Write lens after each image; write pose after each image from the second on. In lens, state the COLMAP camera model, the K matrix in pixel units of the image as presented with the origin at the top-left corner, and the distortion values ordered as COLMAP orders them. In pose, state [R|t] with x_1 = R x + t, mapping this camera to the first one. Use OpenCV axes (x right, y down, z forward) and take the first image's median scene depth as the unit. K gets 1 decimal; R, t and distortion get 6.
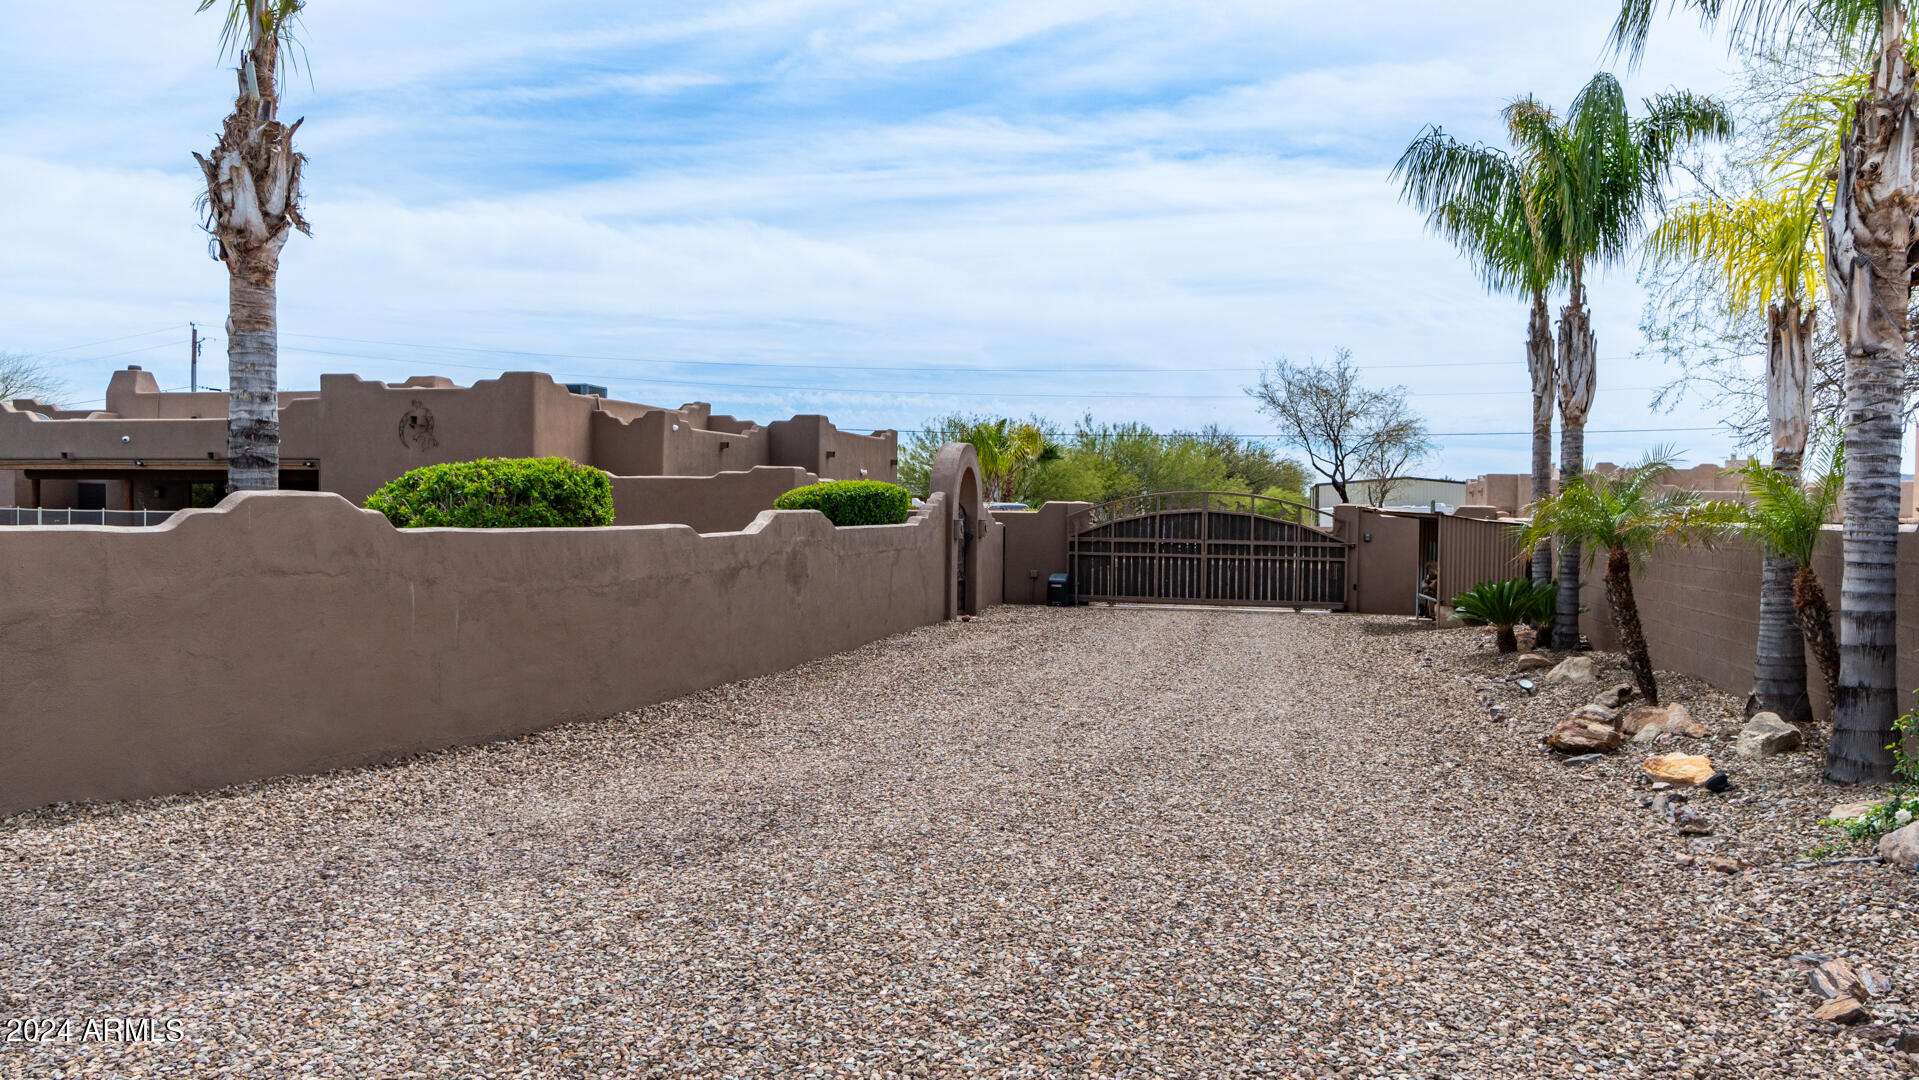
lens RADIAL K [[1371.0, 0, 959.5], [0, 1371.0, 540.0], [0, 0, 1]] dist [-0.005819, -0.003742]
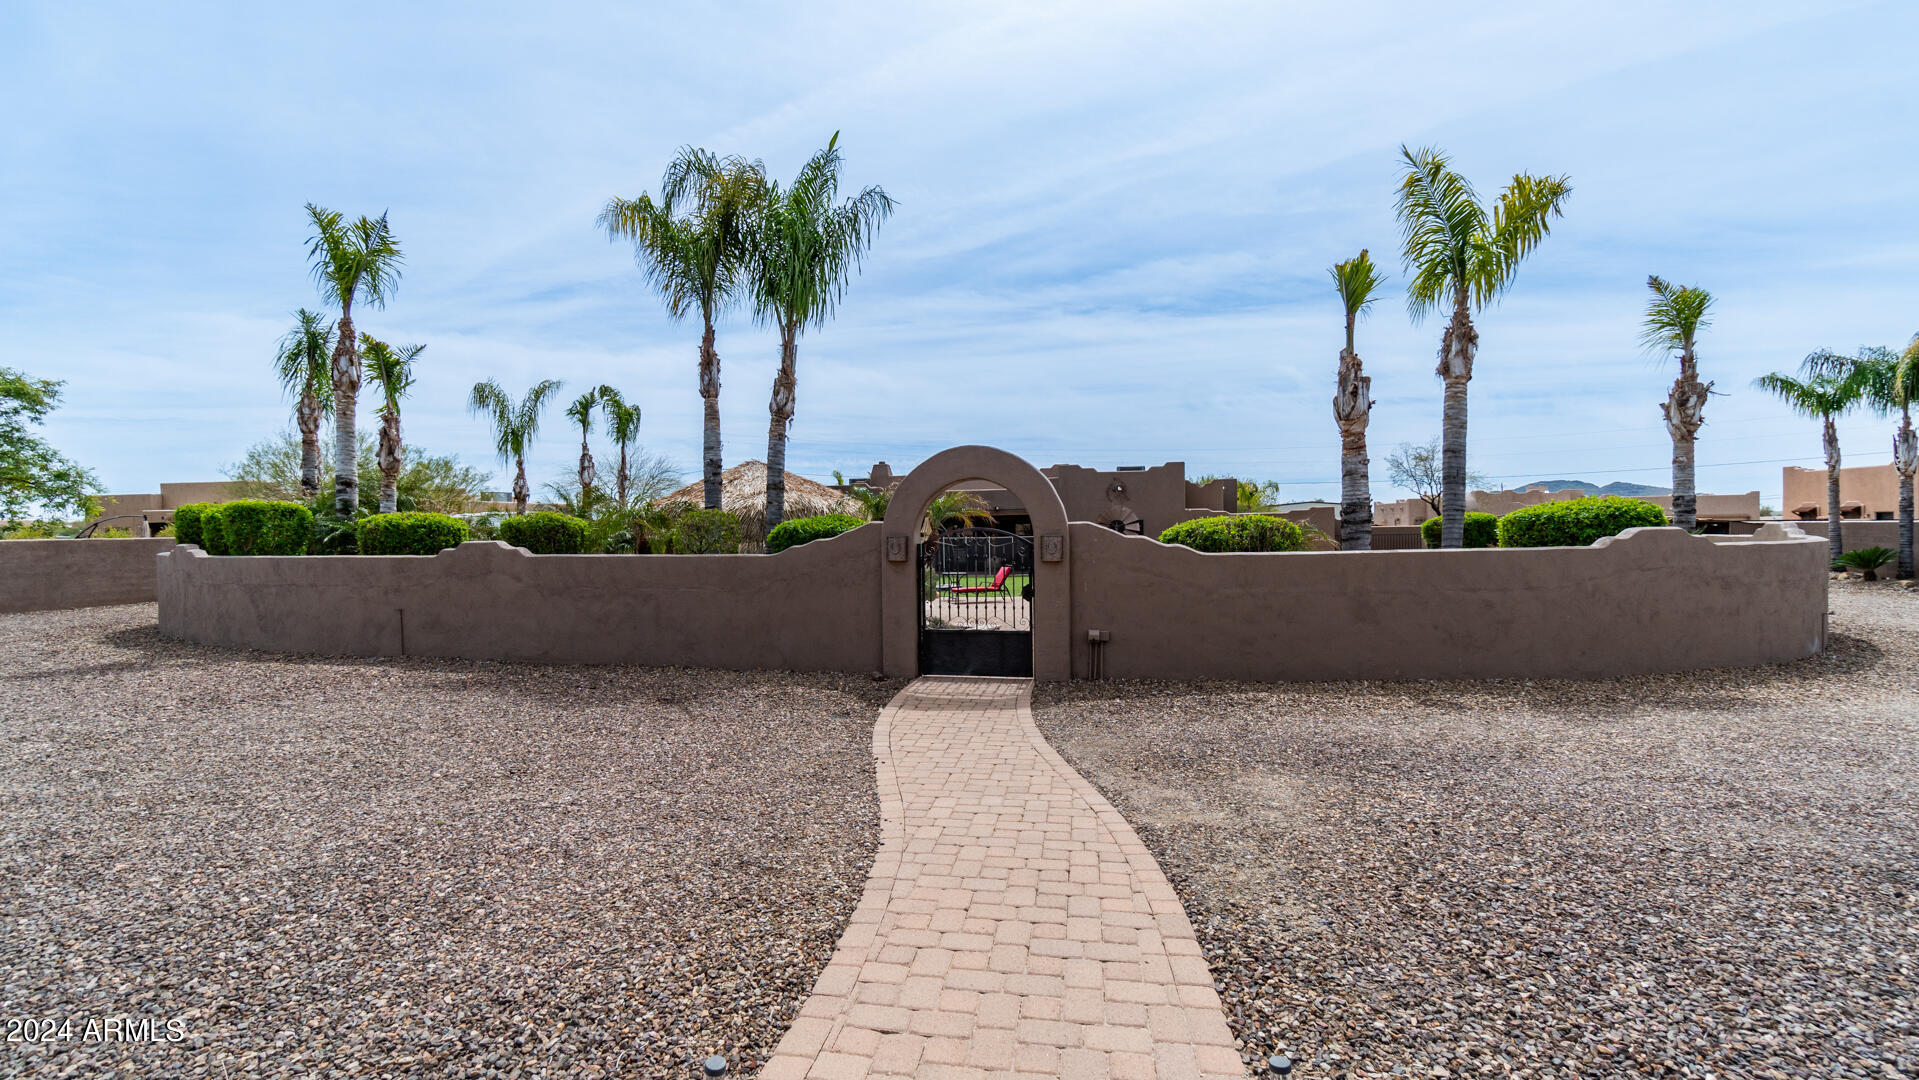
lens RADIAL K [[837.7, 0, 947.0], [0, 837.7, 544.3], [0, 0, 1]] dist [0.000385, 0.000419]
pose [[0.999723, -0.021705, 0.009108, -0.637299], [0.021743, 0.999755, -0.004164, -0.008925], [-0.009015, 0.004361, 0.999950, -0.183349]]
